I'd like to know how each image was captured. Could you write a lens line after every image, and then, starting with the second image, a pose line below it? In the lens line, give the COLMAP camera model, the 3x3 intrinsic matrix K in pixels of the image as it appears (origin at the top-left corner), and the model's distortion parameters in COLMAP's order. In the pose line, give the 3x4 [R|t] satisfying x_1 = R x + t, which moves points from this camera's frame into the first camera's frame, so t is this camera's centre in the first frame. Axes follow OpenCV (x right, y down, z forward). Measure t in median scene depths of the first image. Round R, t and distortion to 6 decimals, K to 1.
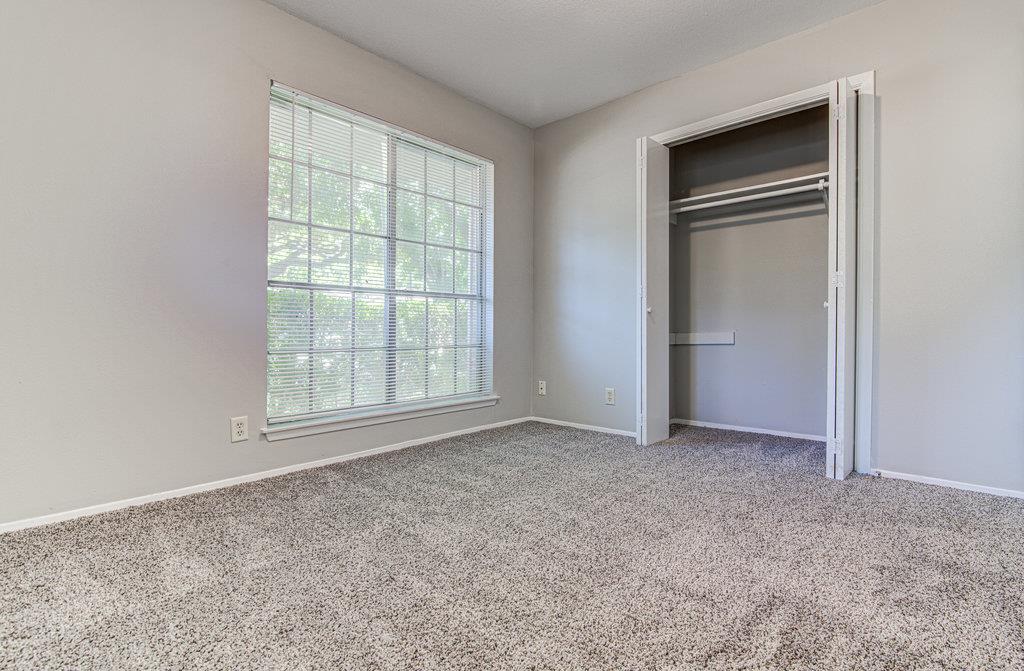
lens RADIAL K [[483.5, 0, 512.2], [0, 483.5, 332.9], [0, 0, 1]] dist [0.000095, -0.000014]
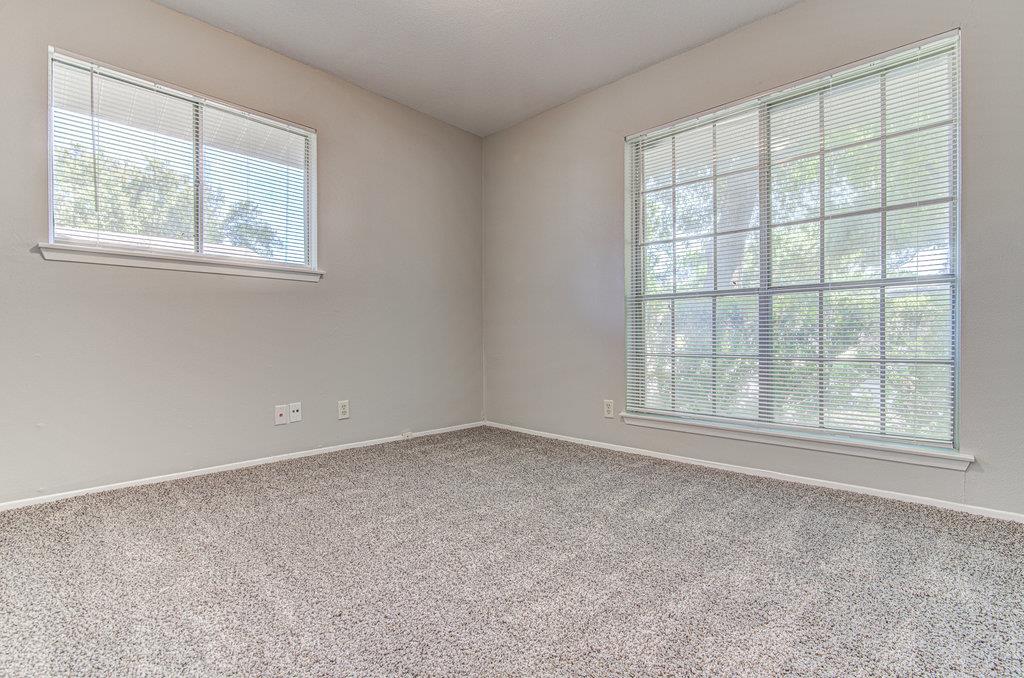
lens RADIAL K [[476.4, 0, 512.2], [0, 476.4, 338.3], [0, 0, 1]] dist [-0.009968, 0.002237]
pose [[-0.021750, 0.008129, -0.999730, 0.687013], [0.003864, 0.999960, 0.008047, -0.010643], [0.999756, -0.003688, -0.021780, 0.666721]]
